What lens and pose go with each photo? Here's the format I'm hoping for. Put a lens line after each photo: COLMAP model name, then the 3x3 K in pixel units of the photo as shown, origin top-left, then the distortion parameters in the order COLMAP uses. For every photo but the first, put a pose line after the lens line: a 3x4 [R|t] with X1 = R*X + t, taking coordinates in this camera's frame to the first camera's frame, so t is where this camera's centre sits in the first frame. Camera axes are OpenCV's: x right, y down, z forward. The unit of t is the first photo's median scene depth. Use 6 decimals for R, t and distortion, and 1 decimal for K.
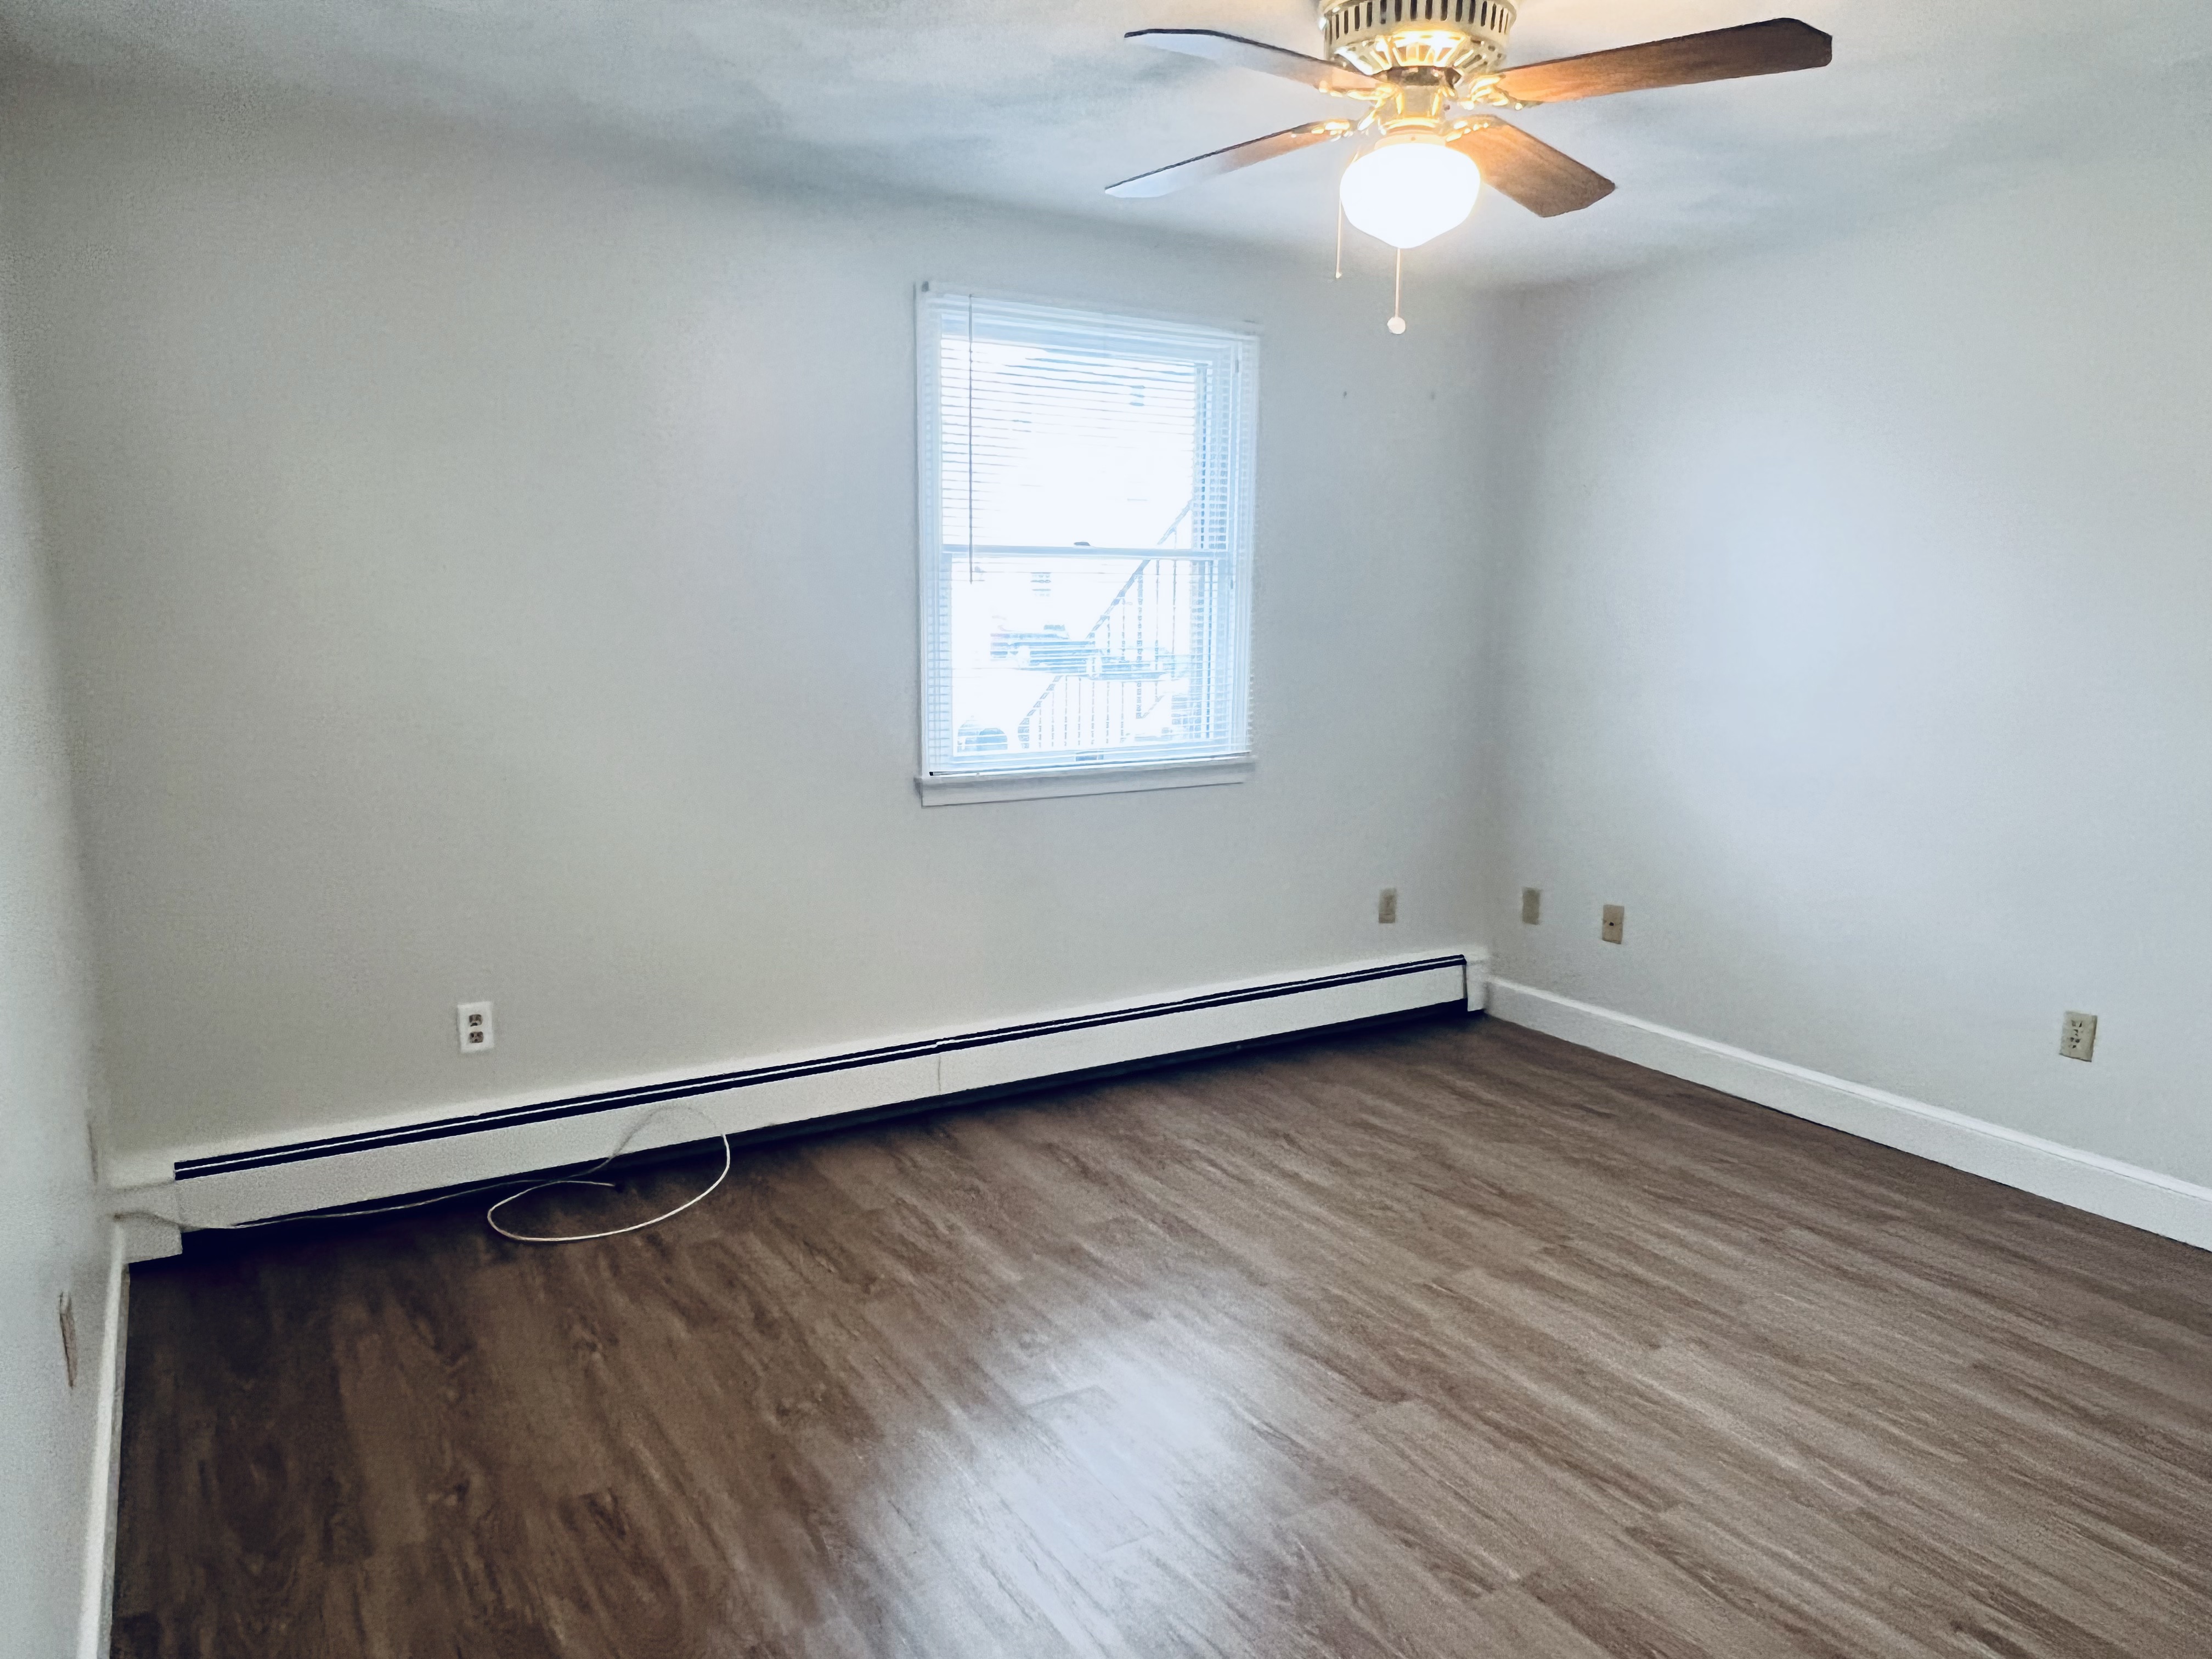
lens RADIAL K [[1504.0, 0, 1093.3], [0, 1504.0, 838.0], [0, 0, 1]] dist [0.000084, -0.000535]
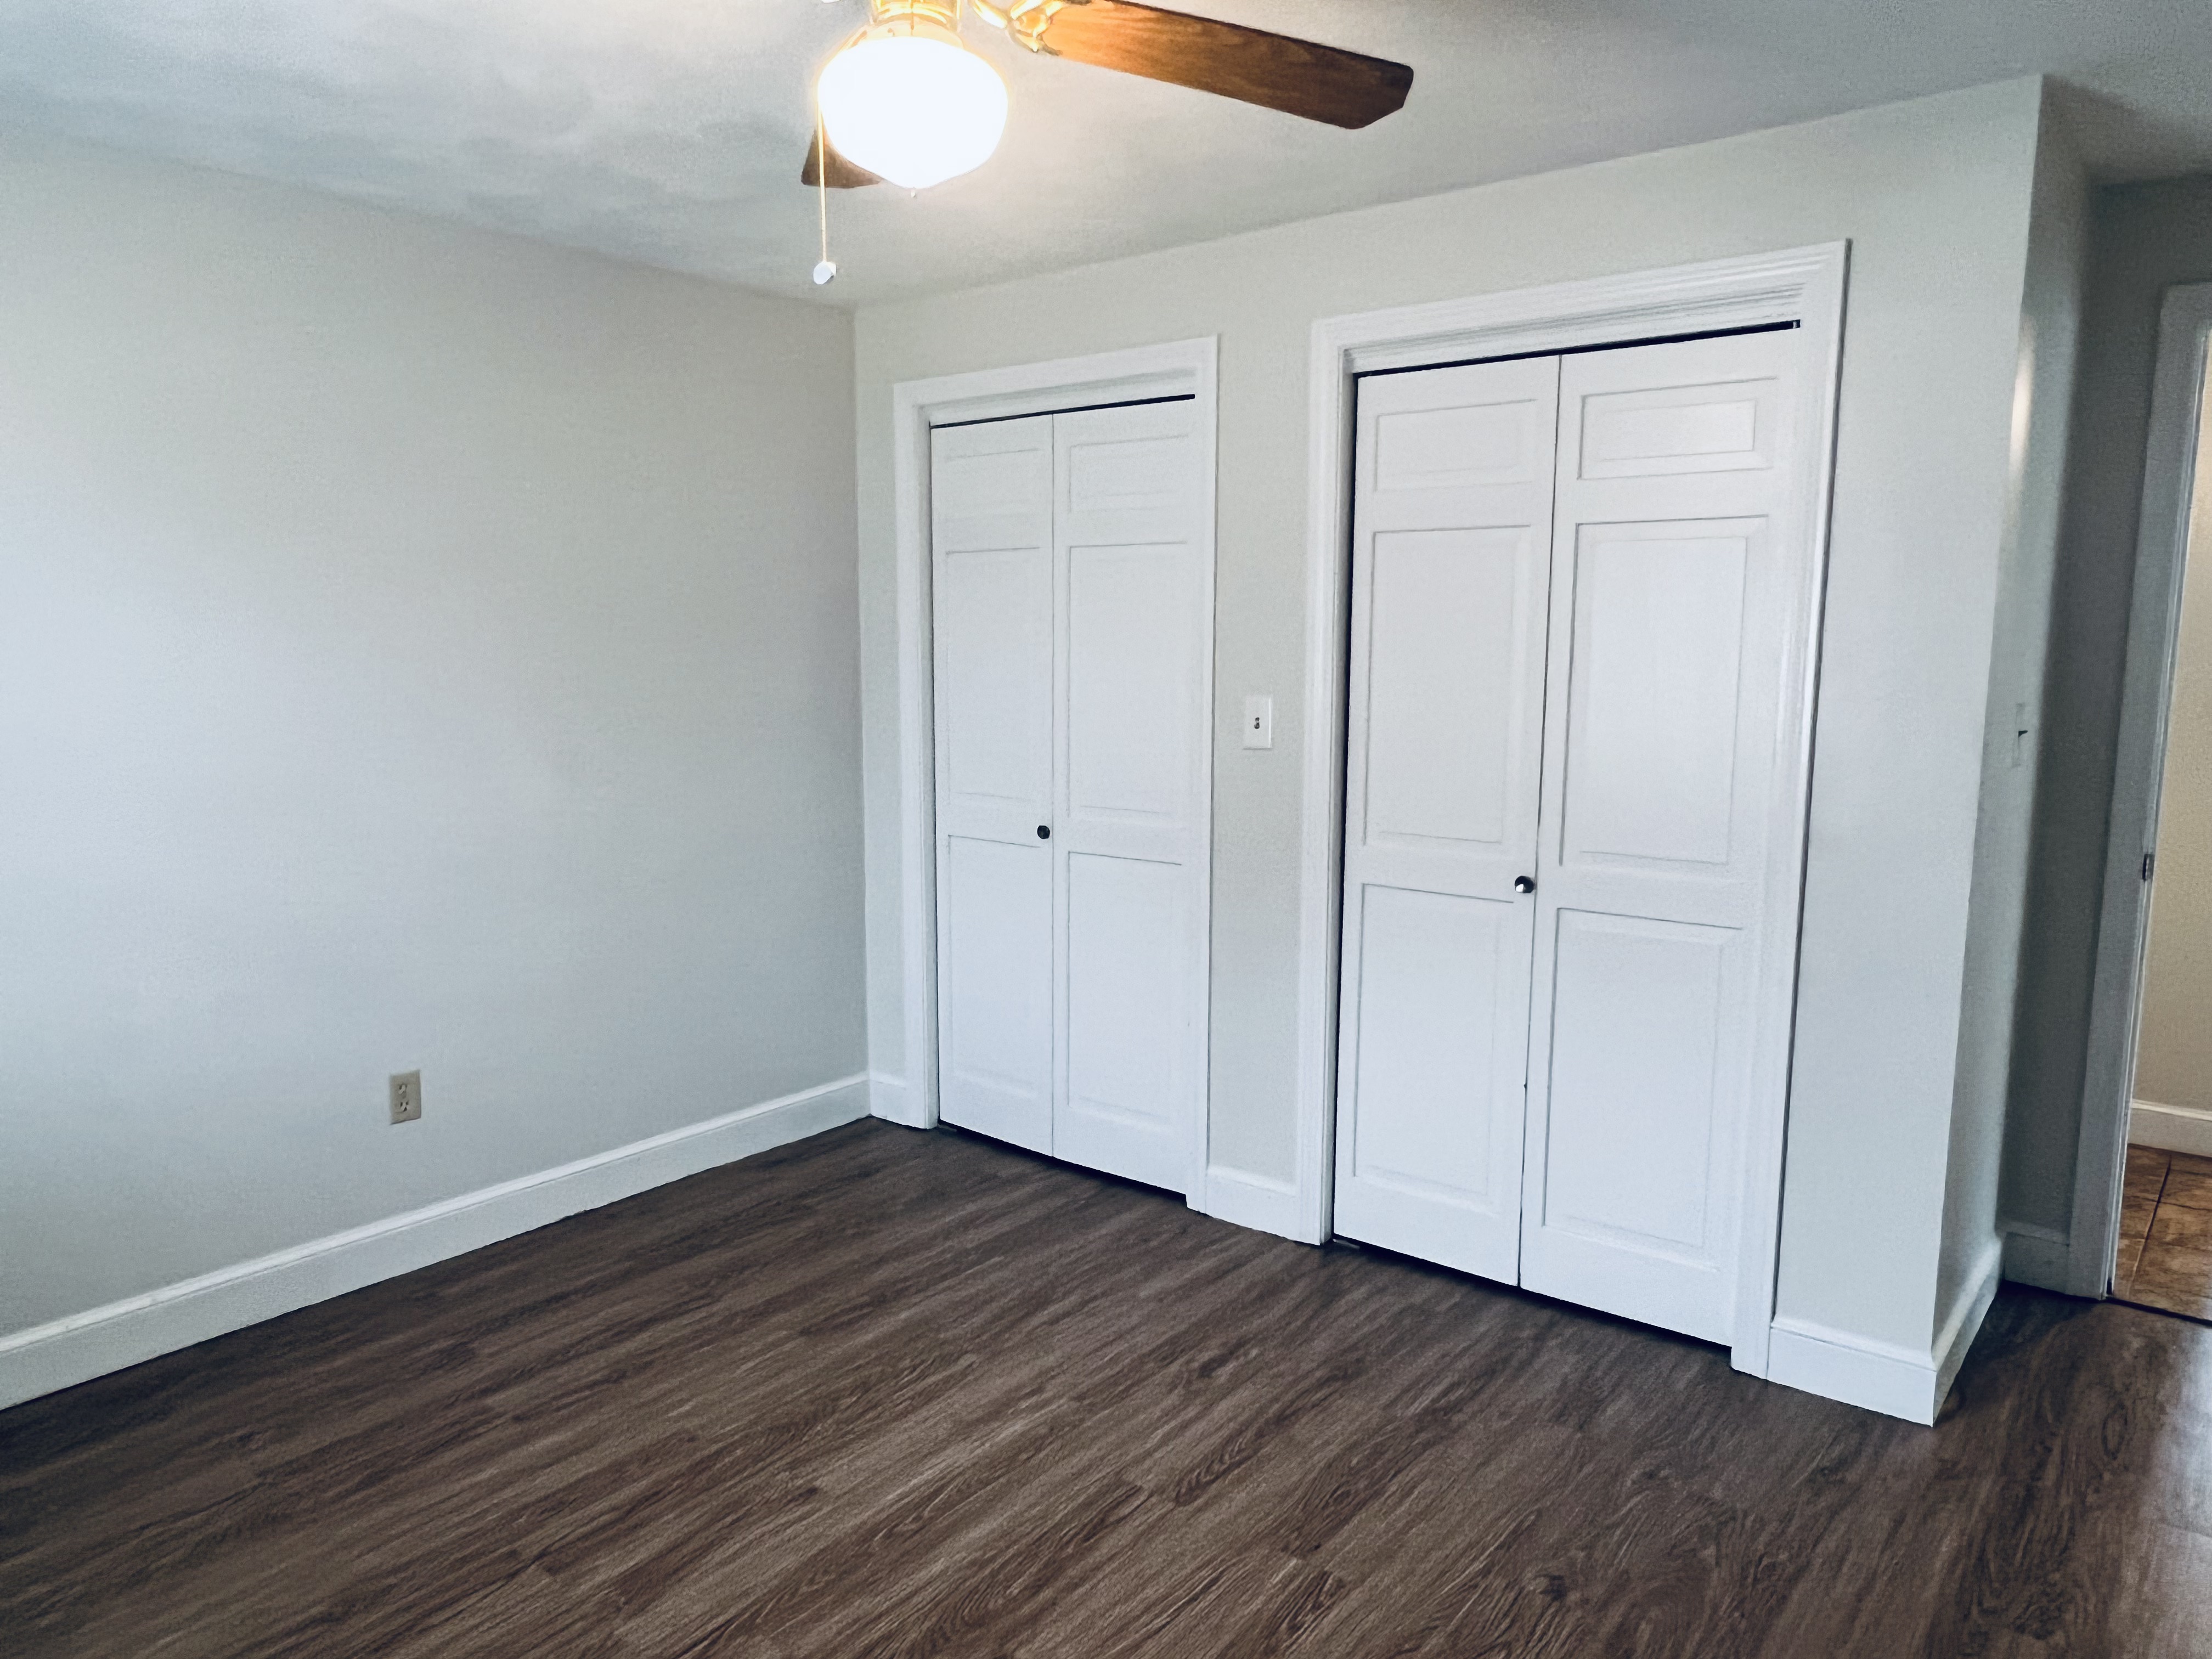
lens RADIAL K [[1504.0, 0, 1093.3], [0, 1504.0, 838.0], [0, 0, 1]] dist [0.000084, -0.000535]
pose [[-0.331483, -0.135167, 0.933728, -0.416712], [0.158856, 0.967558, 0.196460, -0.166984], [-0.929991, 0.213452, -0.299257, 0.928966]]
